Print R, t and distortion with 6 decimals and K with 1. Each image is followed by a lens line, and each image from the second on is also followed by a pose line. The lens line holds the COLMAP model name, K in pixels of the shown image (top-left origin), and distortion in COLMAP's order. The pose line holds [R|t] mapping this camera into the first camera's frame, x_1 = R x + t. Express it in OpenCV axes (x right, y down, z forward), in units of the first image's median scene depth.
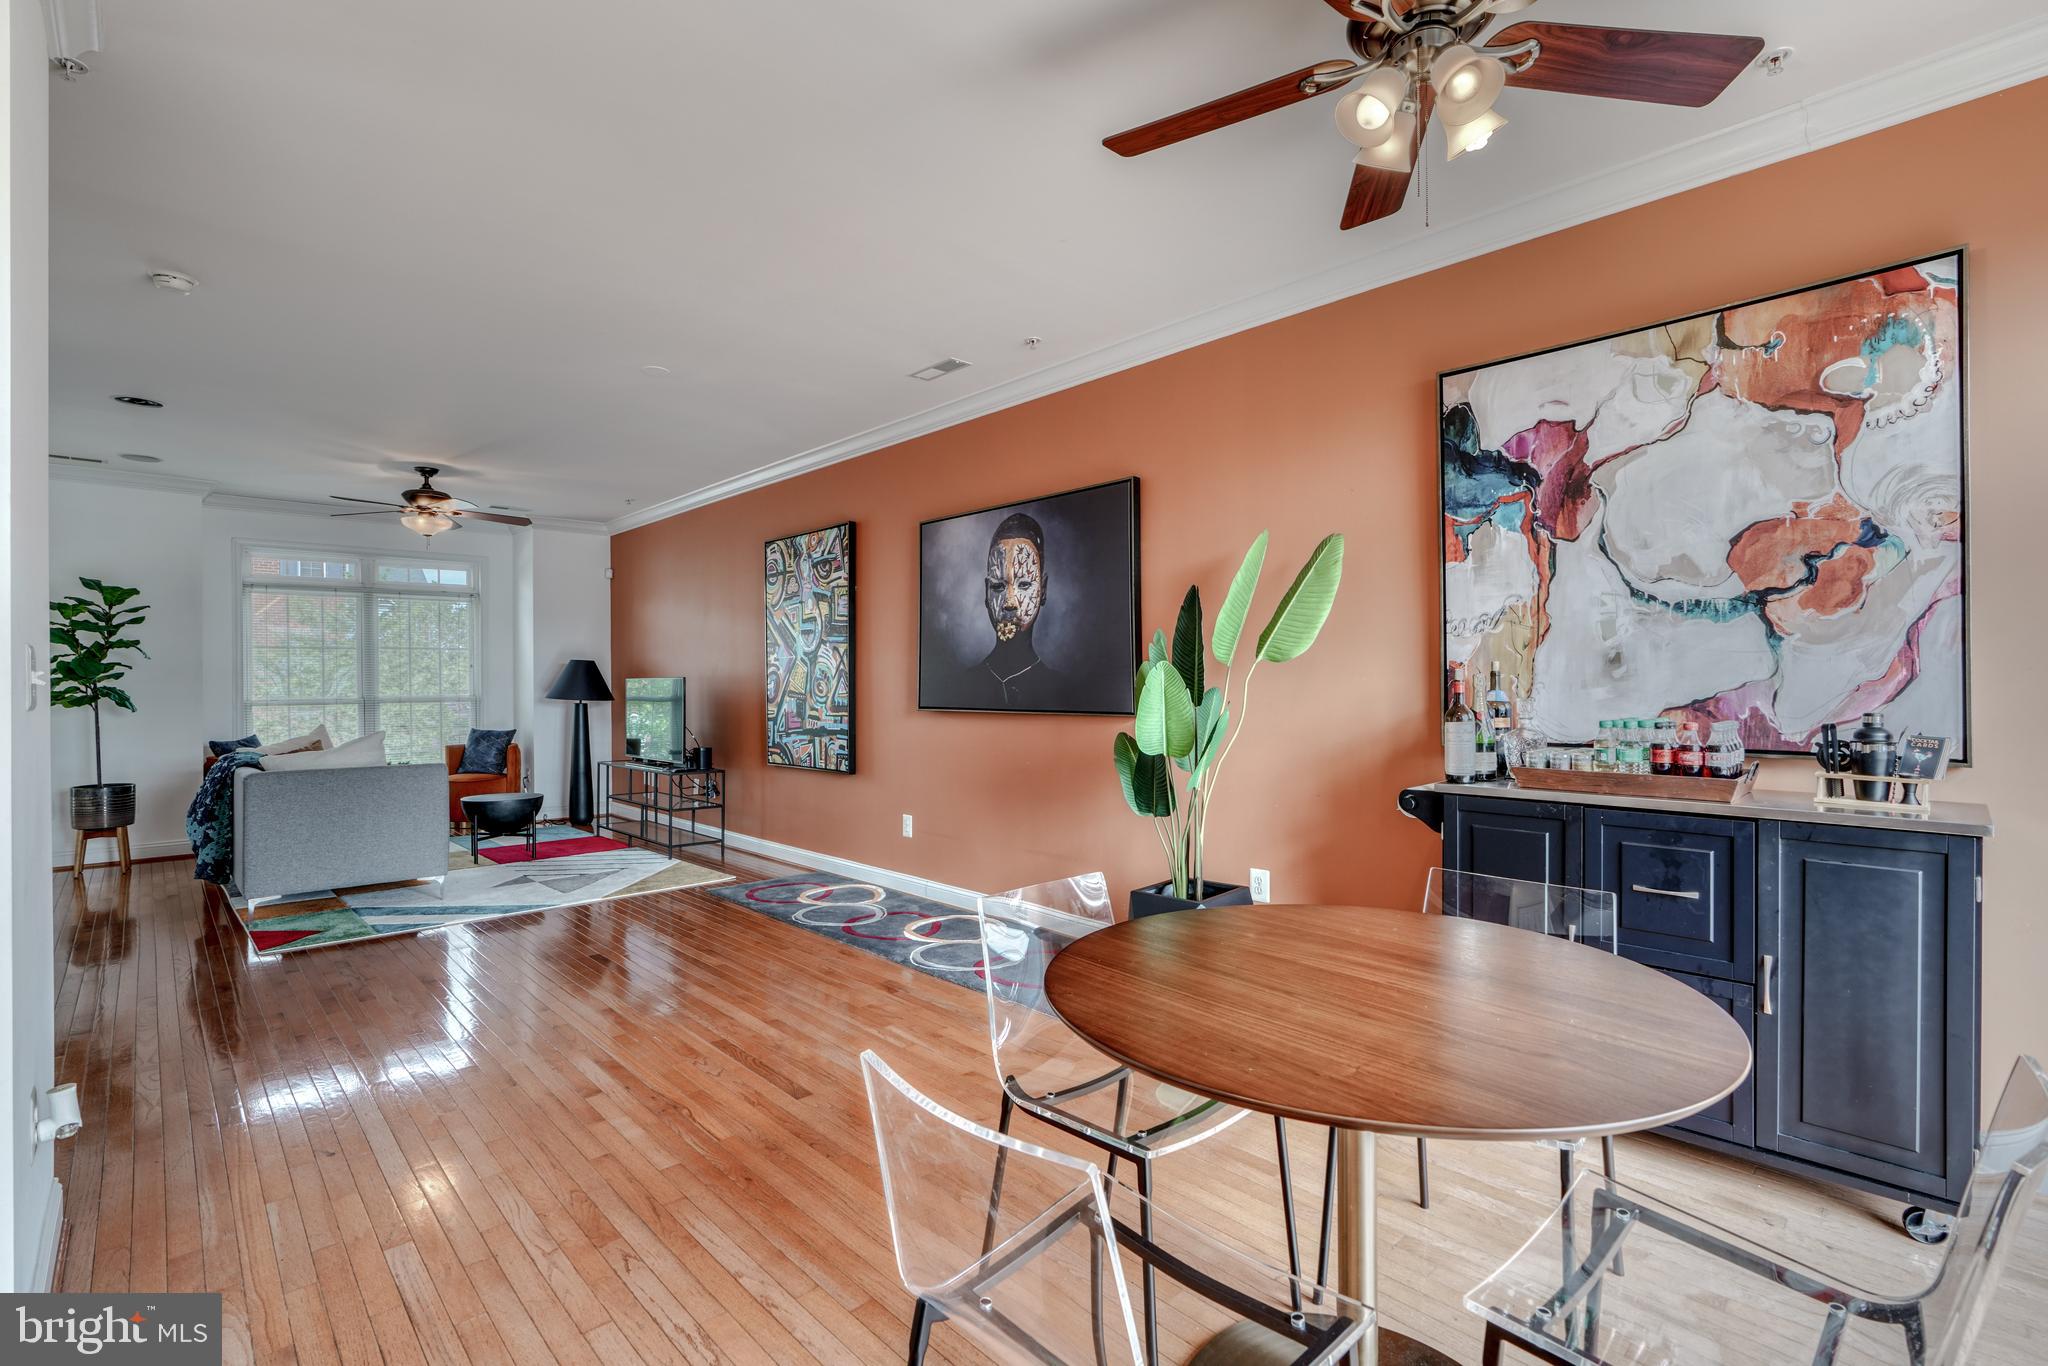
lens RADIAL K [[932.4, 0, 1023.6], [0, 932.4, 684.2], [0, 0, 1]] dist [-0.007058, 0.000469]
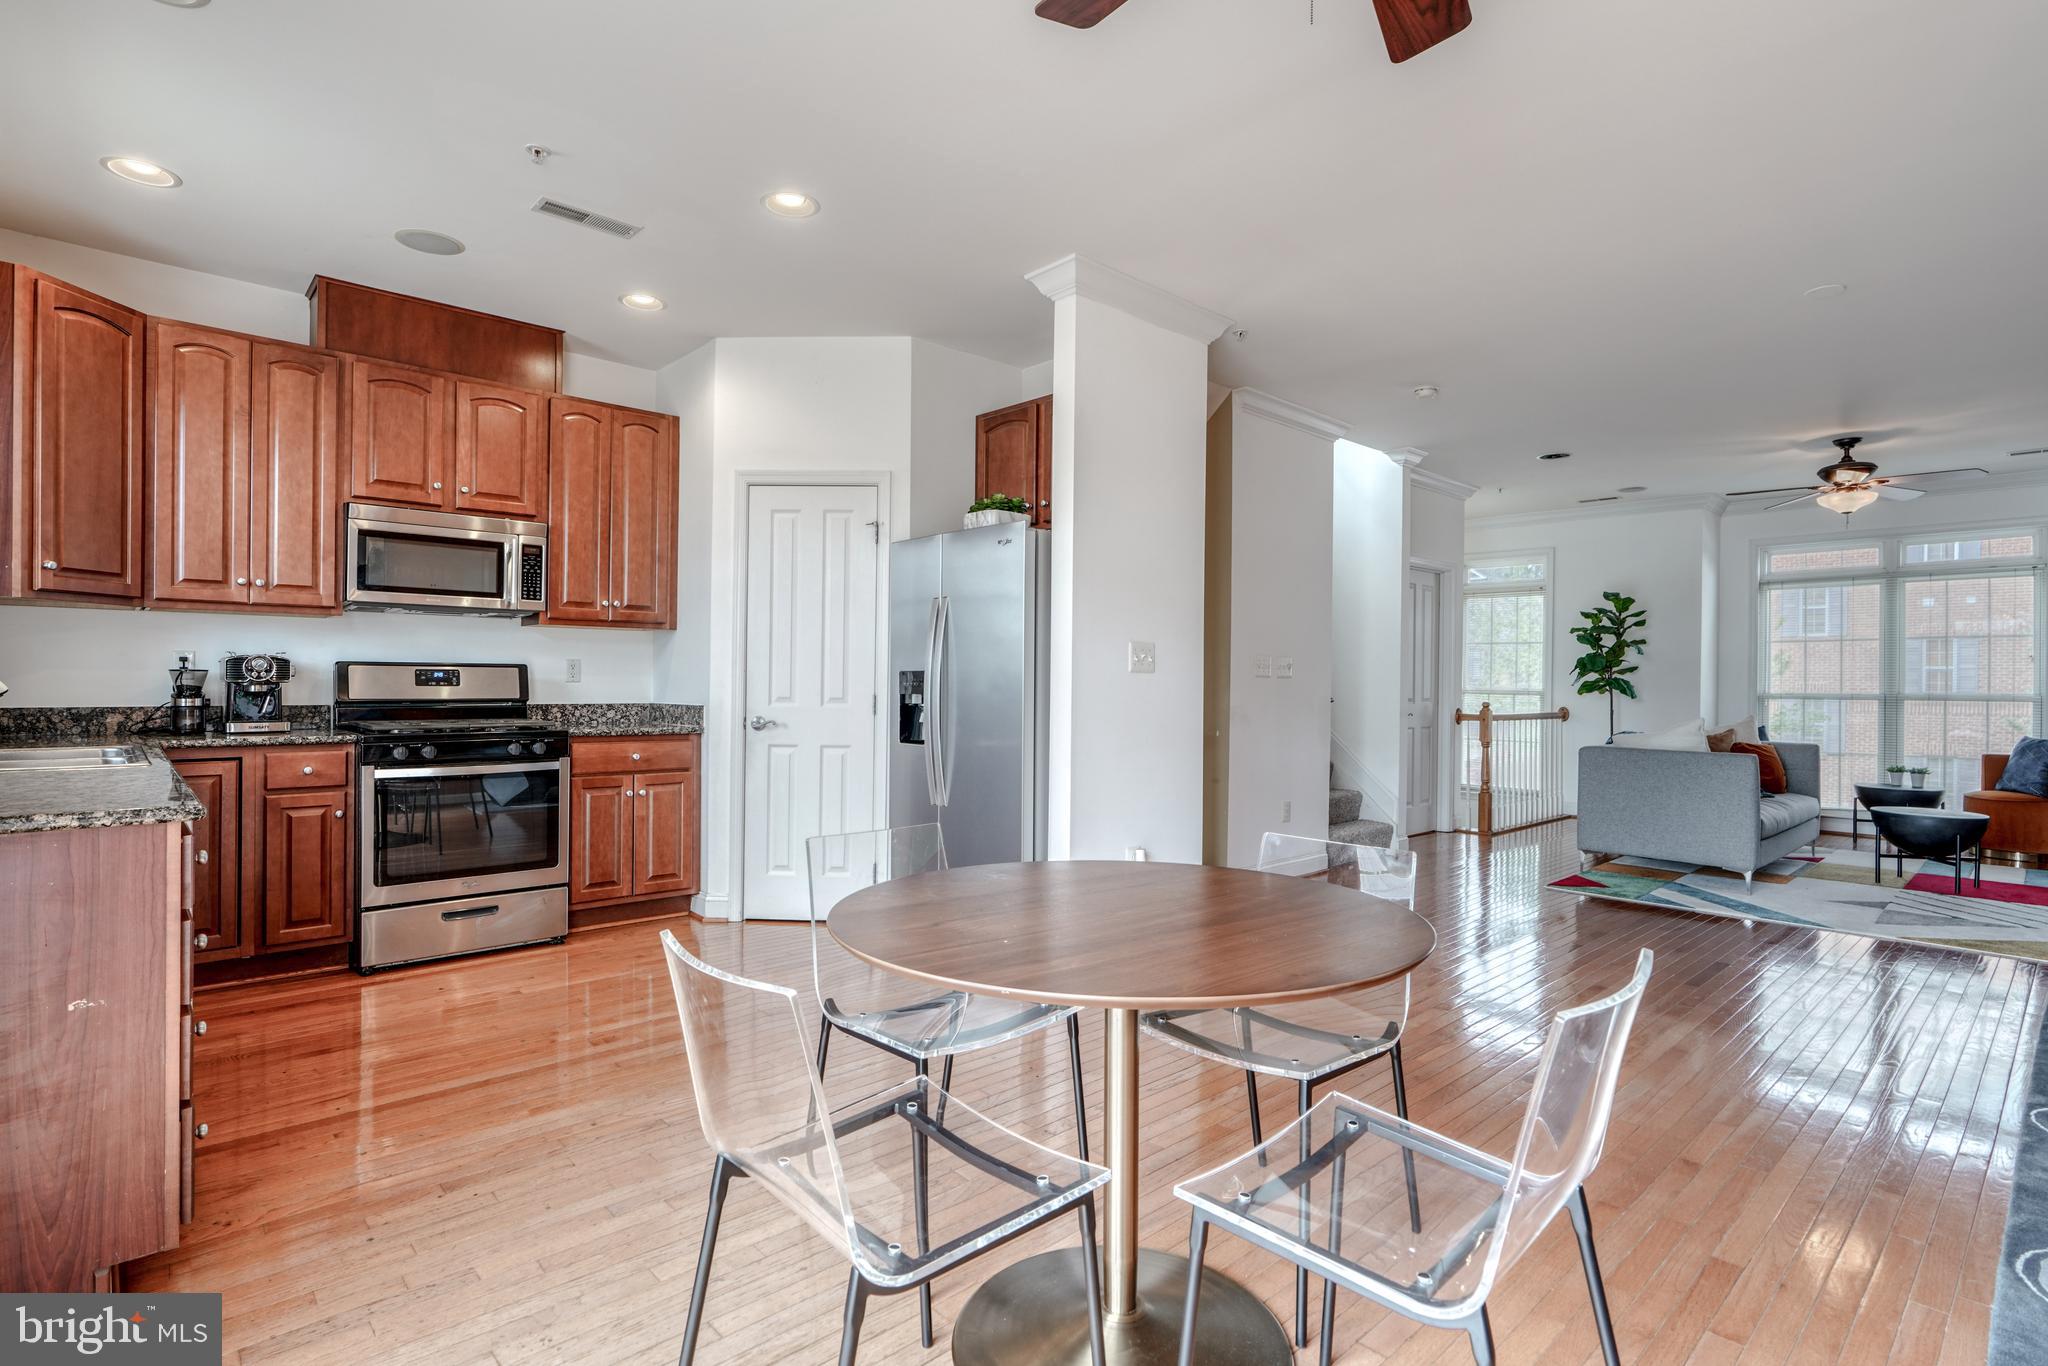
lens RADIAL K [[998.6, 0, 1018.1], [0, 998.6, 681.9], [0, 0, 1]] dist [-0.013876, 0.007167]
pose [[-0.015787, 0.005535, -0.999860, 0.368704], [-0.013724, 0.999889, 0.005752, 0.012195], [0.999781, 0.013813, -0.015709, 0.219618]]
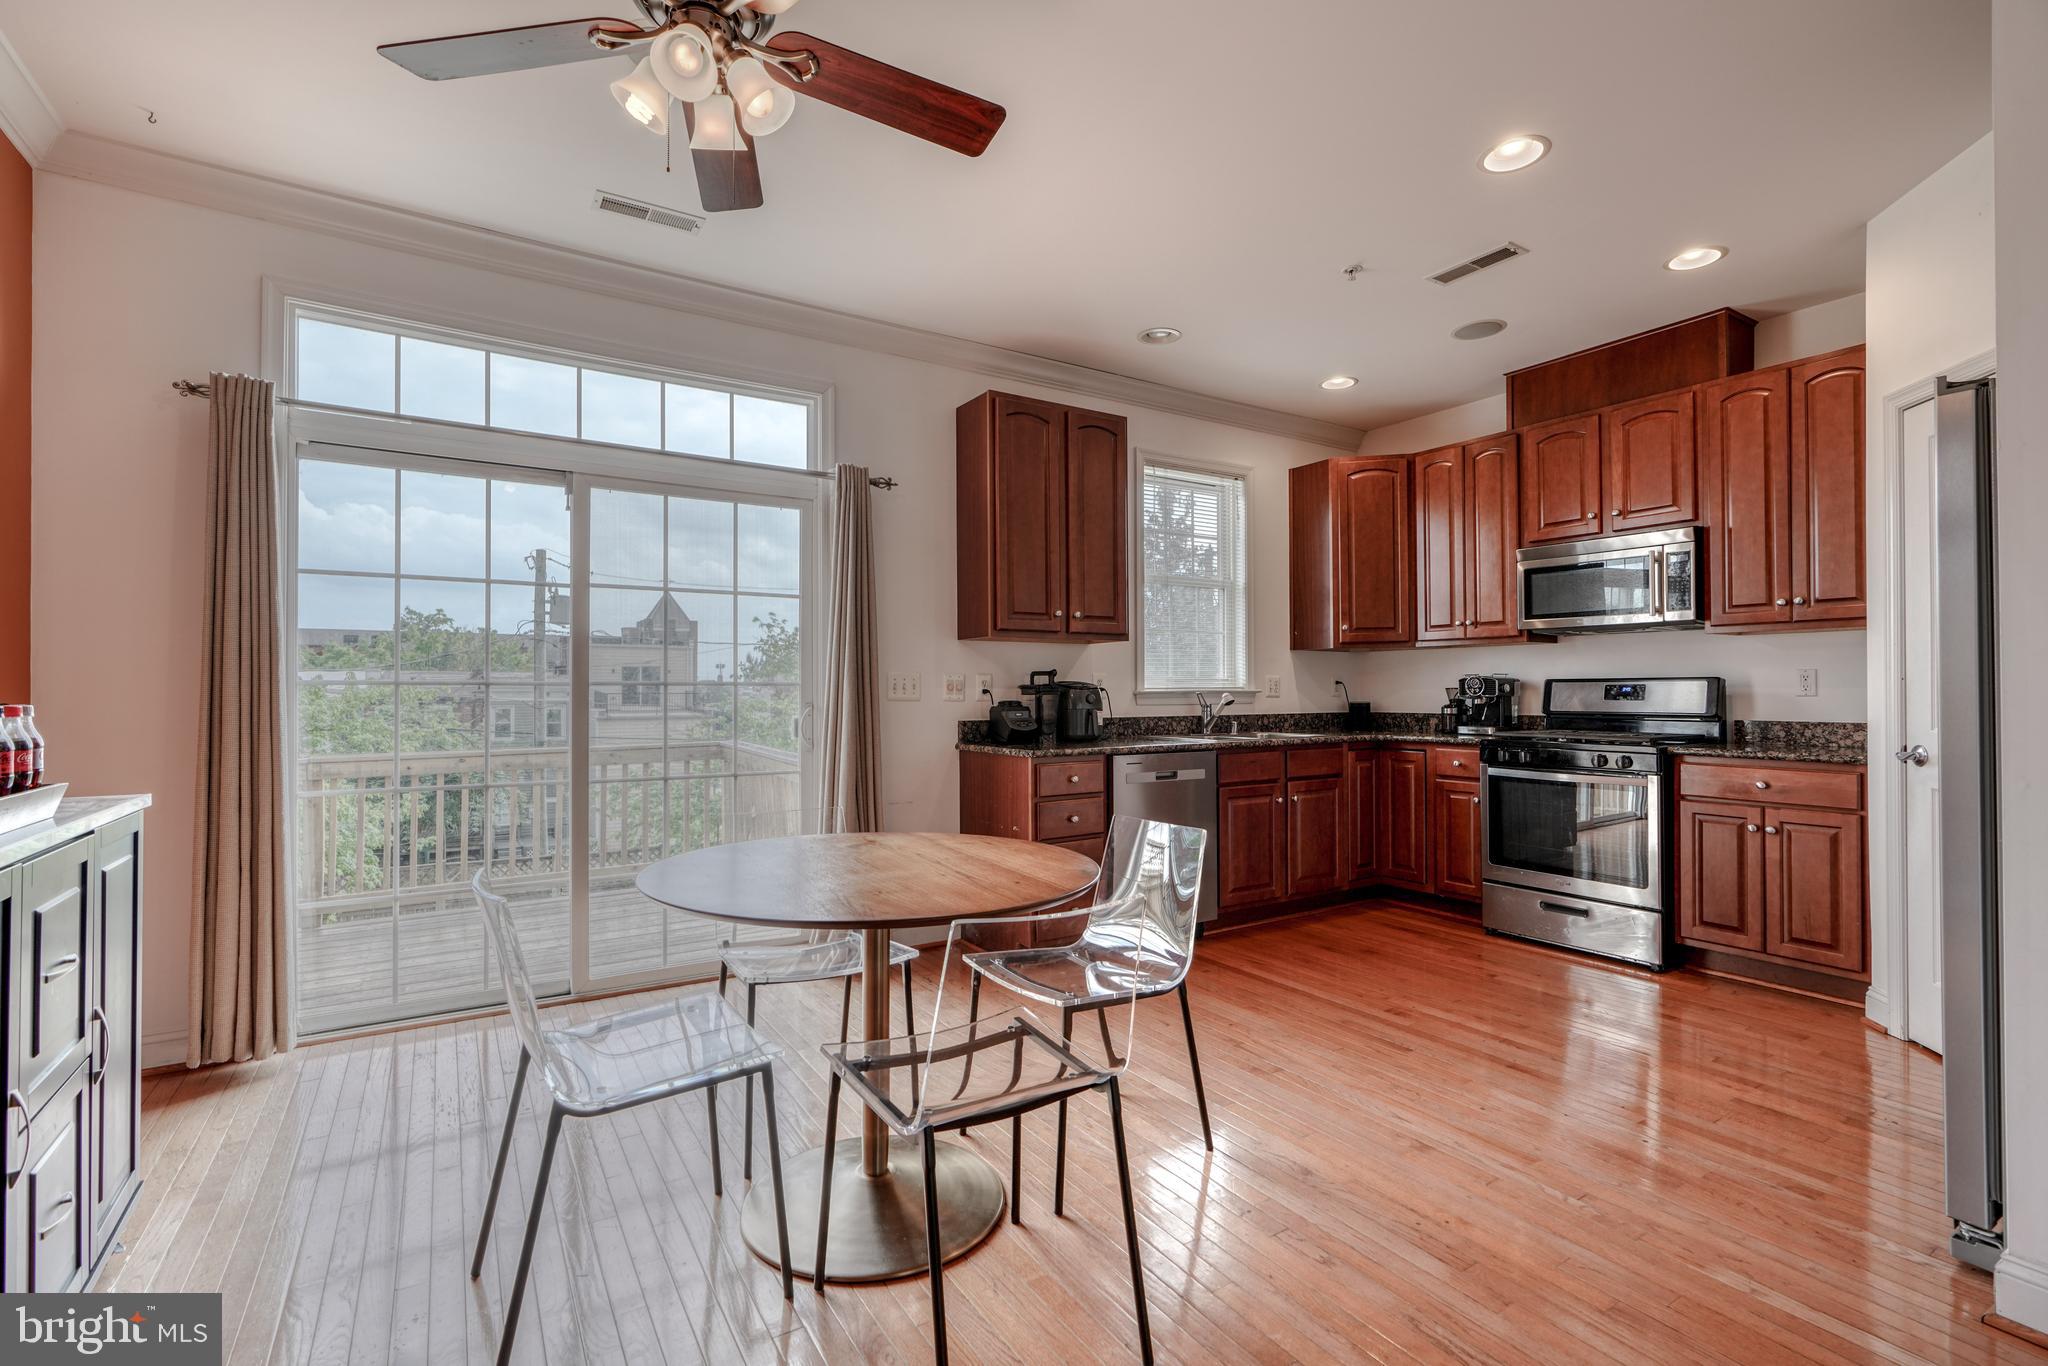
lens RADIAL K [[921.1, 0, 1020.6], [0, 921.1, 681.3], [0, 0, 1]] dist [-0.008639, 0.005700]
pose [[-0.981568, 0.009390, 0.190880, -0.029415], [0.008074, 0.999938, -0.007668, 0.012419], [-0.190941, -0.005985, -0.981583, 0.570715]]
